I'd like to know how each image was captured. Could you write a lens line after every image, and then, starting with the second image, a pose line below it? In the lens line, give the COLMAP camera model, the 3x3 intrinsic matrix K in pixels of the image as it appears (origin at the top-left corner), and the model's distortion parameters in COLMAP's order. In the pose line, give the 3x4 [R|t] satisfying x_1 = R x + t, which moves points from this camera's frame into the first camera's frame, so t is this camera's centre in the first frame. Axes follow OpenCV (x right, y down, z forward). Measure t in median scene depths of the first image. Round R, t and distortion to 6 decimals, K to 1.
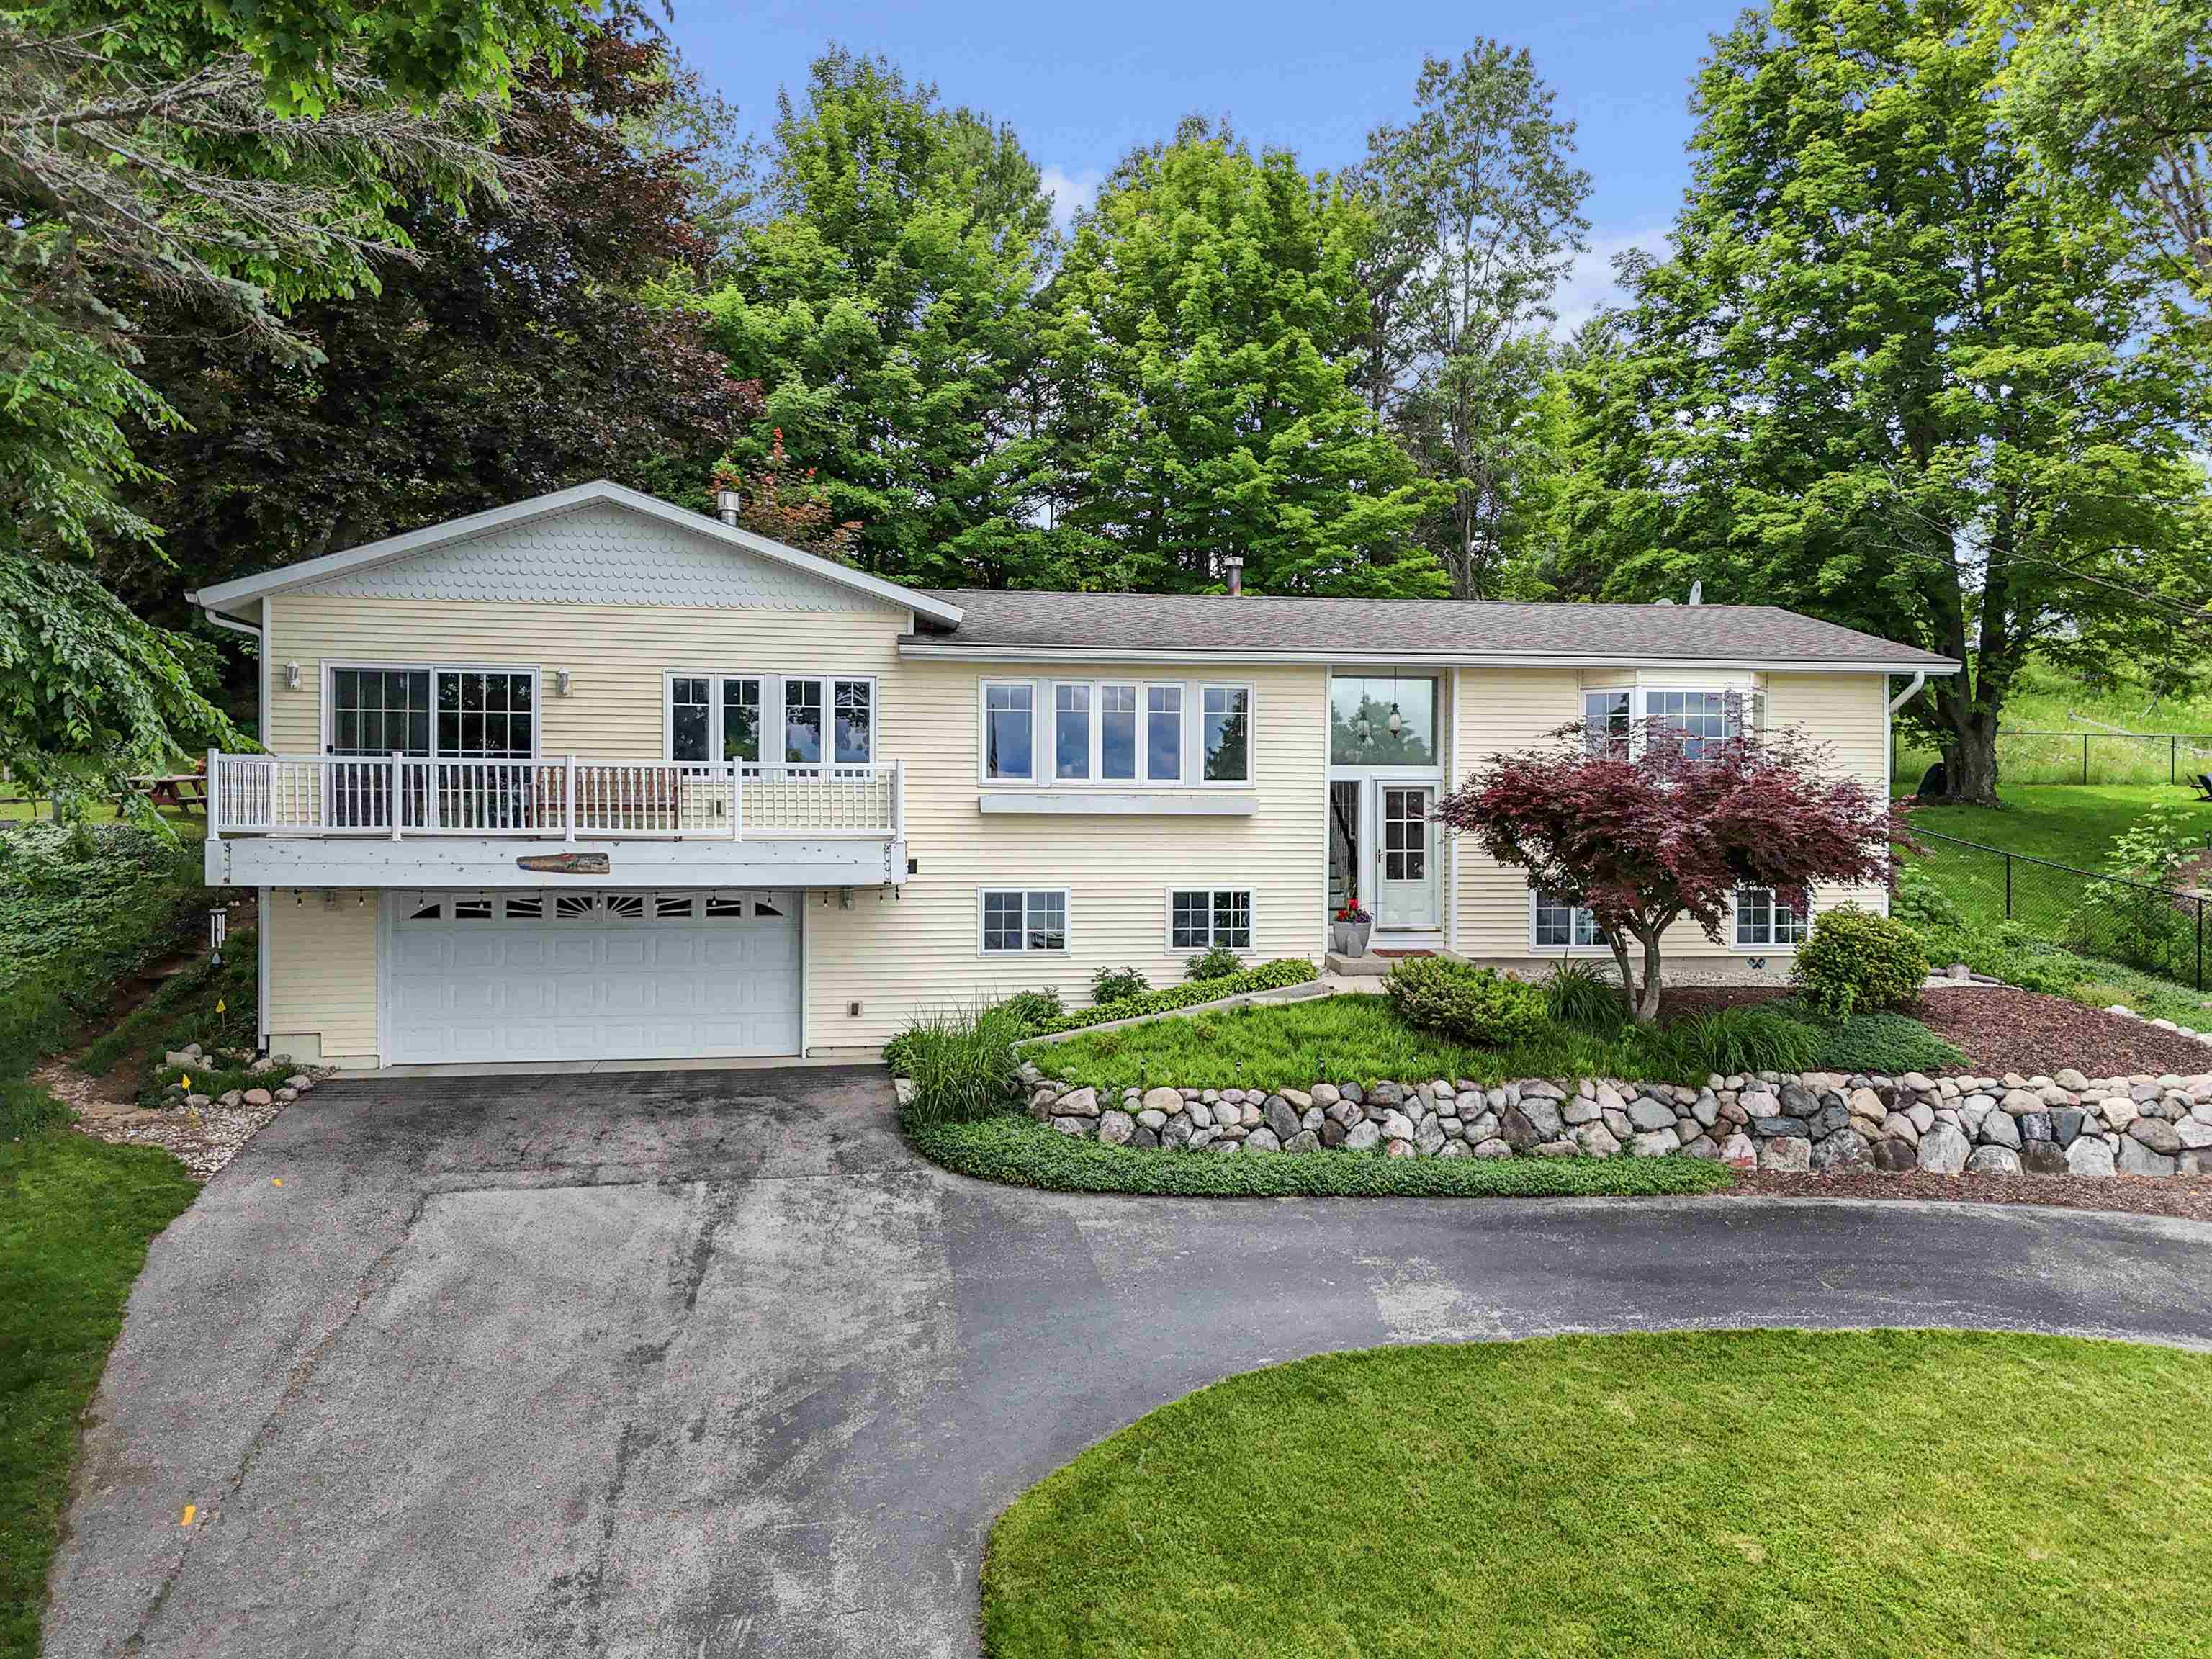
lens RADIAL K [[1575.9, 0, 1106.2], [0, 1575.9, 829.5], [0, 0, 1]] dist [0.023146, -0.003372]
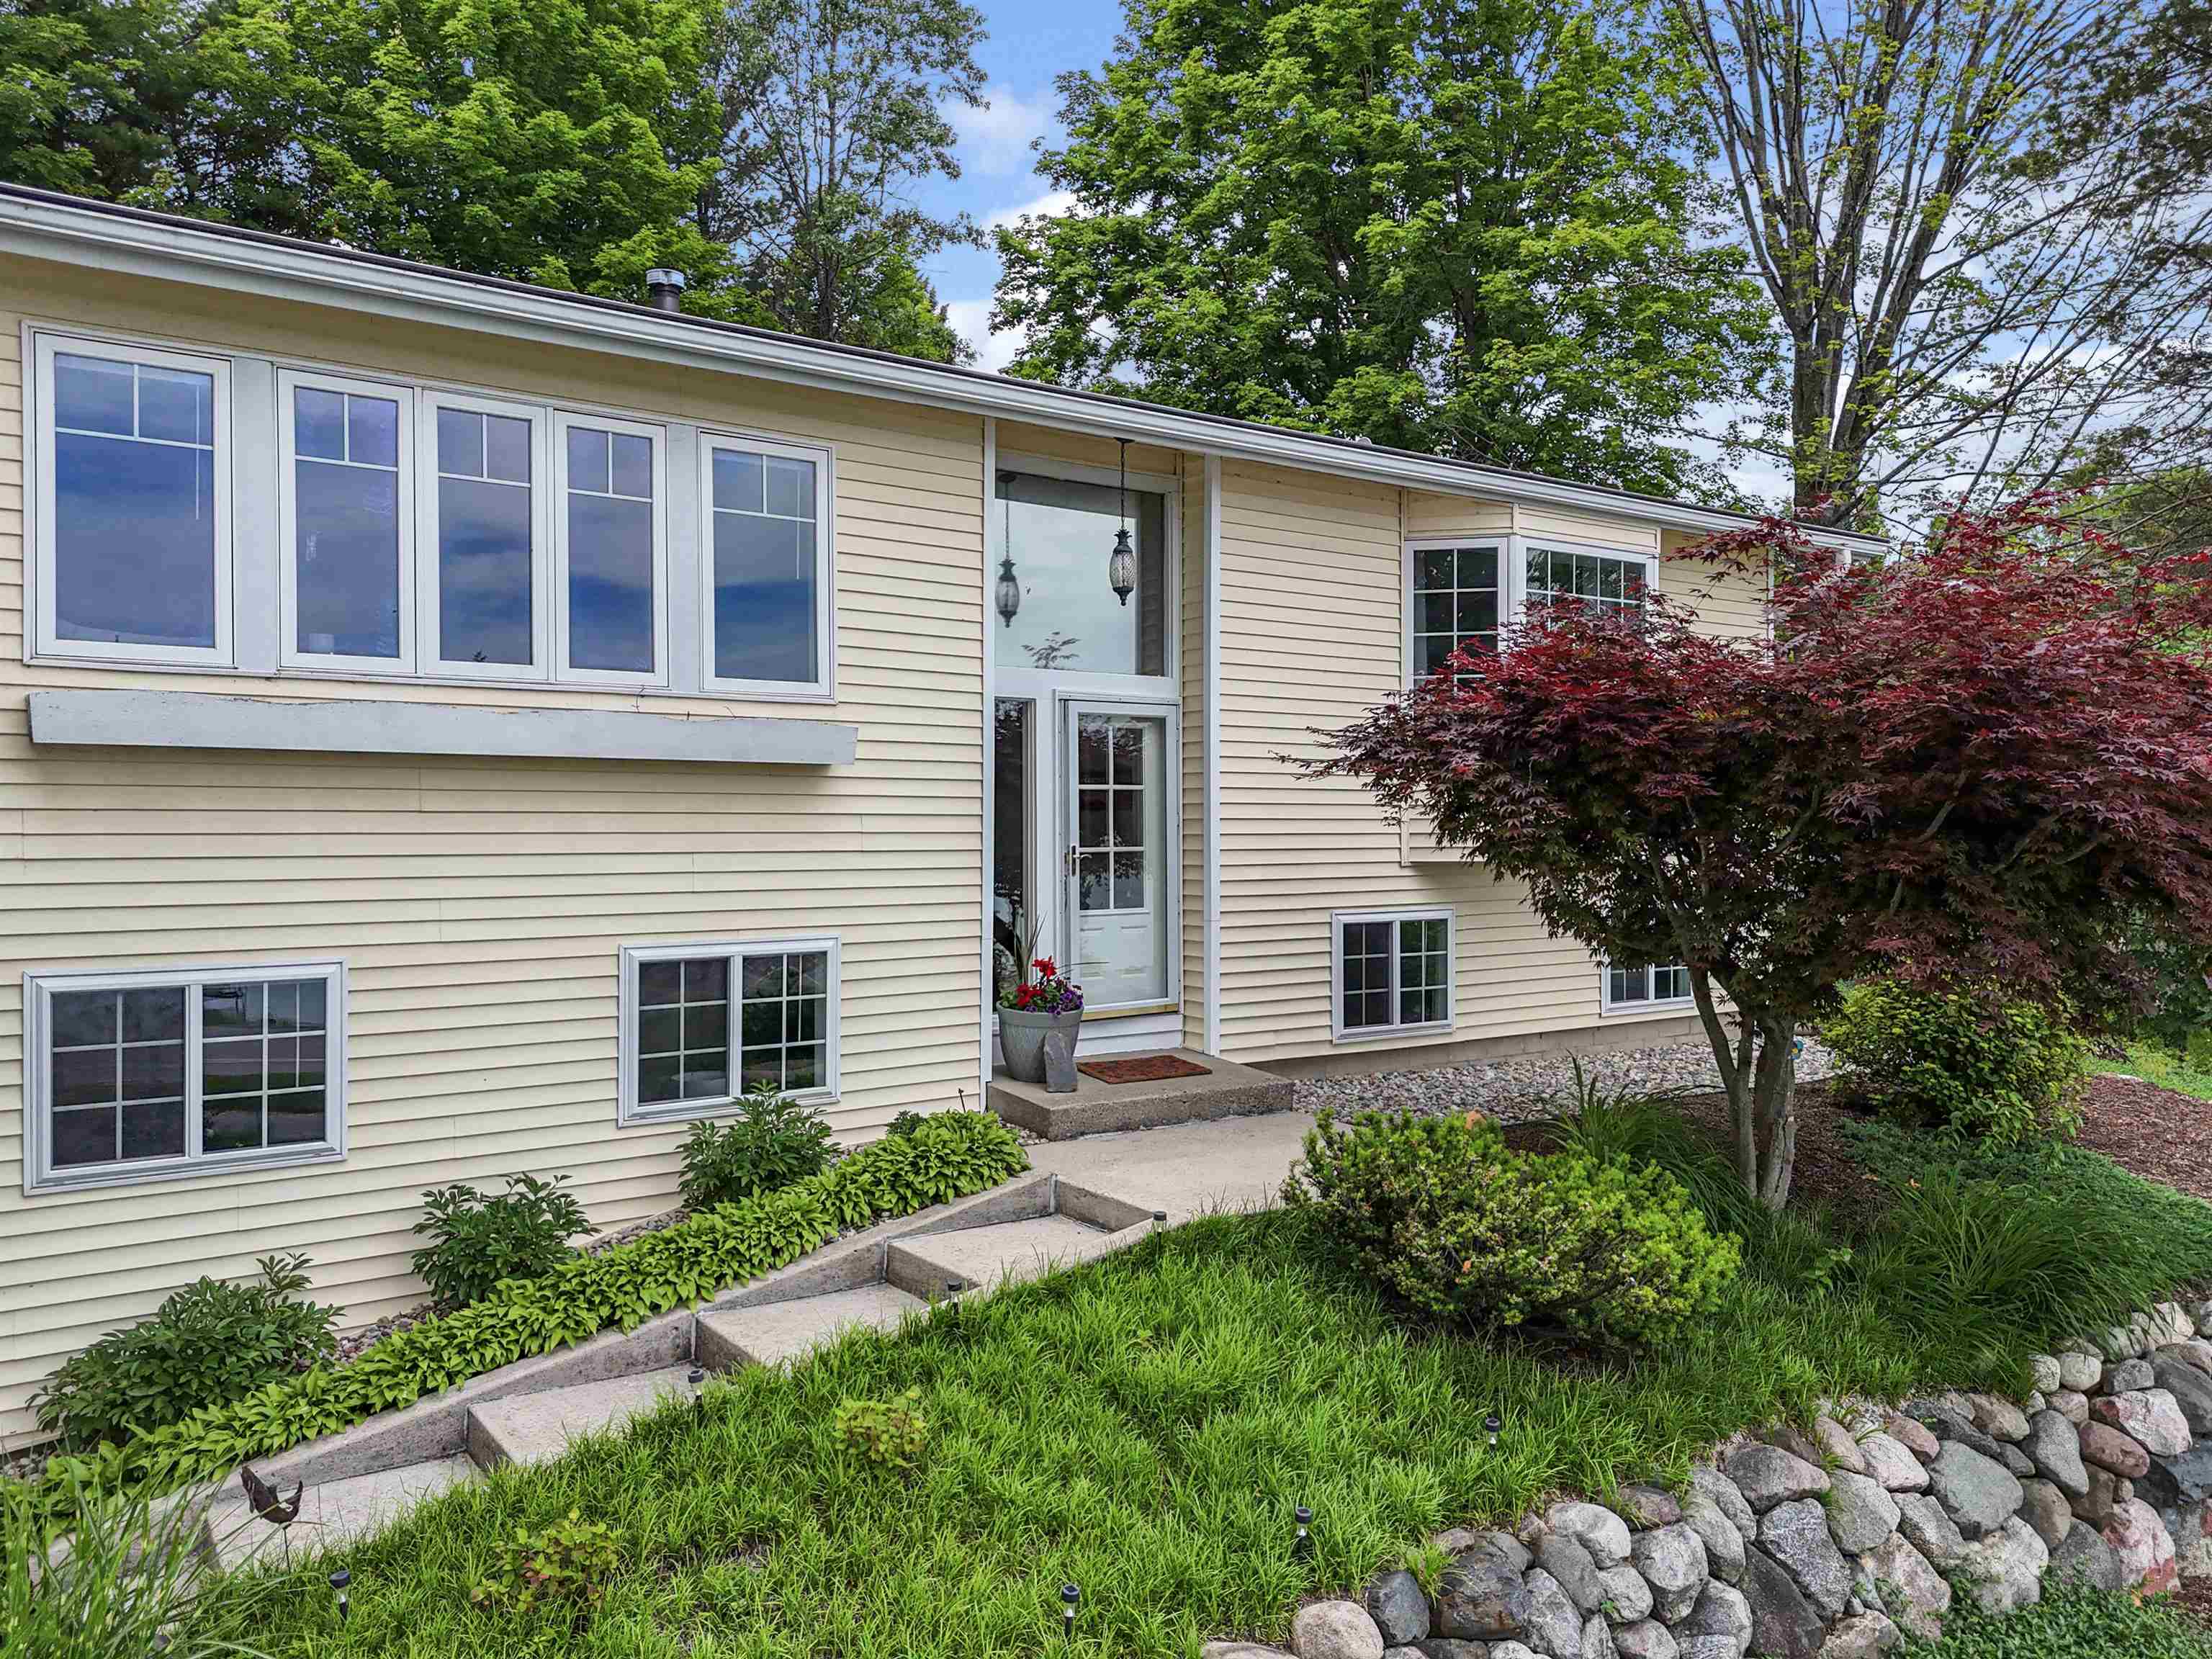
lens RADIAL K [[1575.9, 0, 1101.6], [0, 1575.9, 835.2], [0, 0, 1]] dist [0.023146, -0.003372]
pose [[0.888837, -0.006924, 0.458172, -0.033965], [0.006380, 0.999976, 0.002735, 0.008305], [-0.458180, 0.000492, 0.888859, 0.601199]]
